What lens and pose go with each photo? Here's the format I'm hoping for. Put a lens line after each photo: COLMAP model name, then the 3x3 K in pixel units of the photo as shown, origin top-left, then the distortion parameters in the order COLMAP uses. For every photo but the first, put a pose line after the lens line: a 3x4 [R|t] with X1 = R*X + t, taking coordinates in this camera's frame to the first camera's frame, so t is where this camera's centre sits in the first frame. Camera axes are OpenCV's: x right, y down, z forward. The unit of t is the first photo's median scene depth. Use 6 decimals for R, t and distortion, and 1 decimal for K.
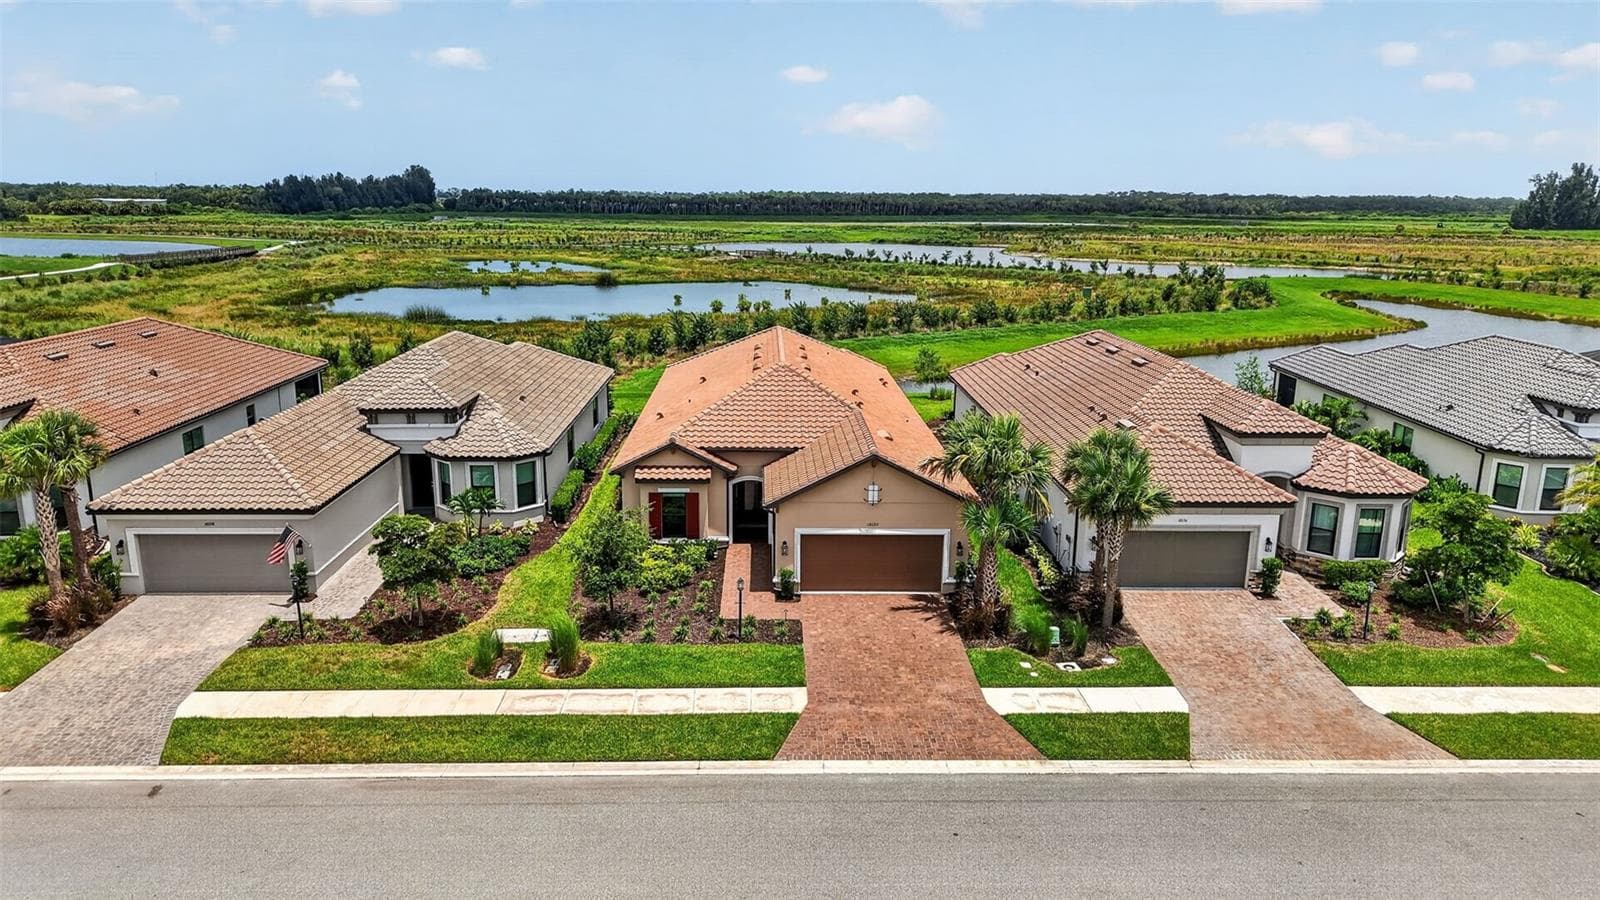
lens RADIAL K [[1028.8, 0, 800.0], [0, 1028.8, 450.0], [0, 0, 1]] dist [0.055710, -0.066408]
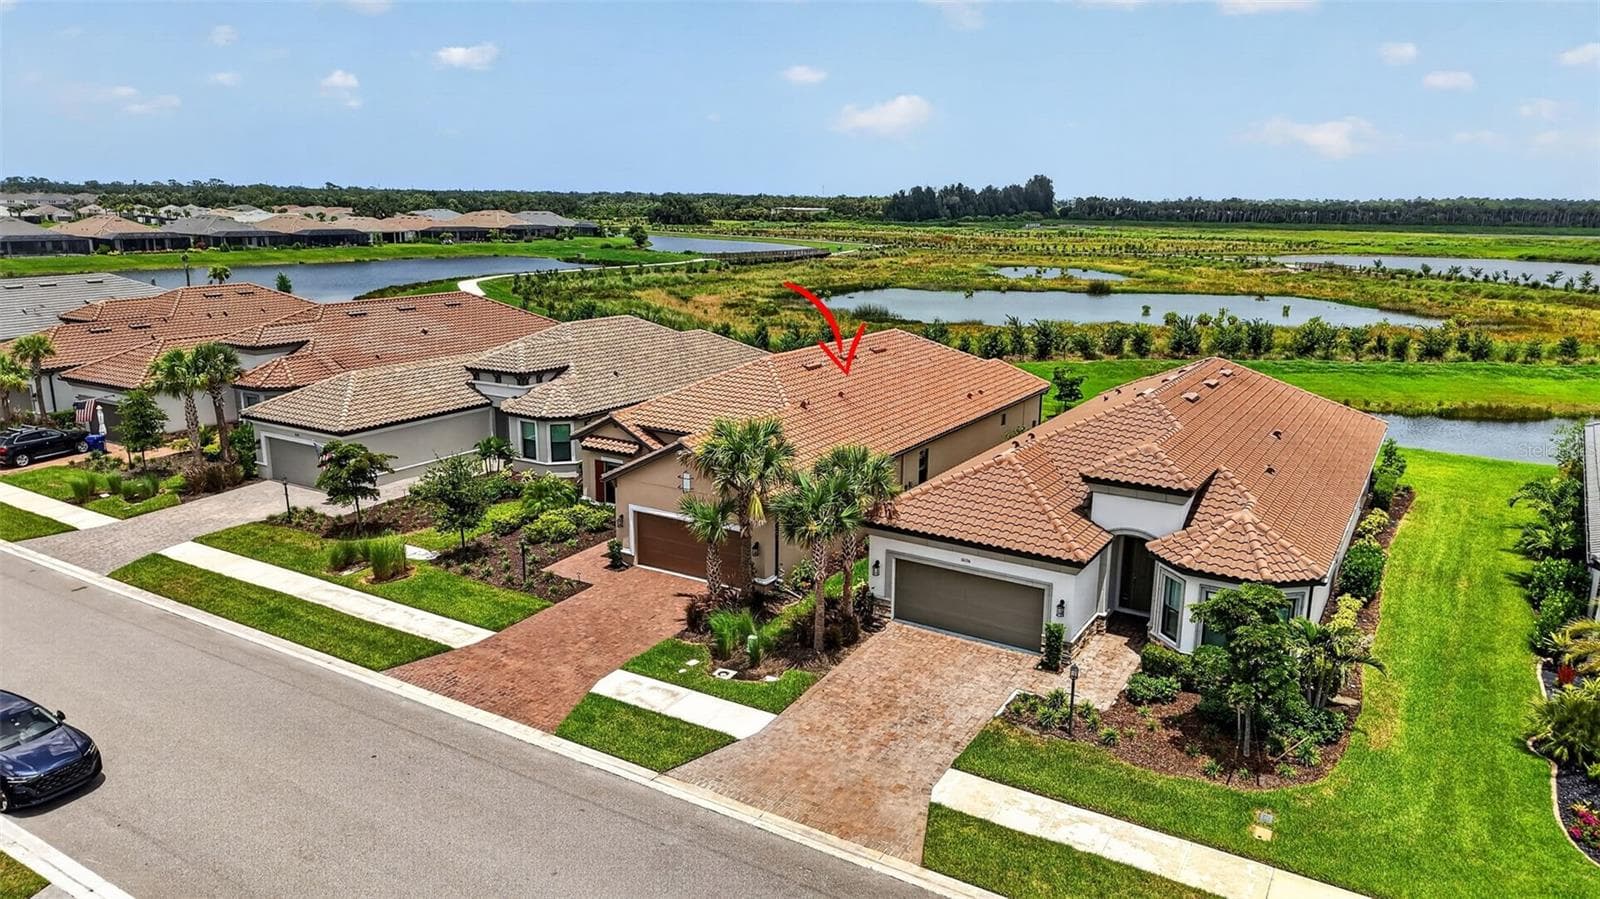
lens RADIAL K [[1023.3, 0, 862.4], [0, 1023.3, 498.2], [0, 0, 1]] dist [0.040449, -0.066191]
pose [[0.847987, 0.145822, -0.509562, 0.642382], [-0.126790, 0.989305, 0.072112, -0.033221], [0.514628, 0.003457, 0.857407, 0.173064]]
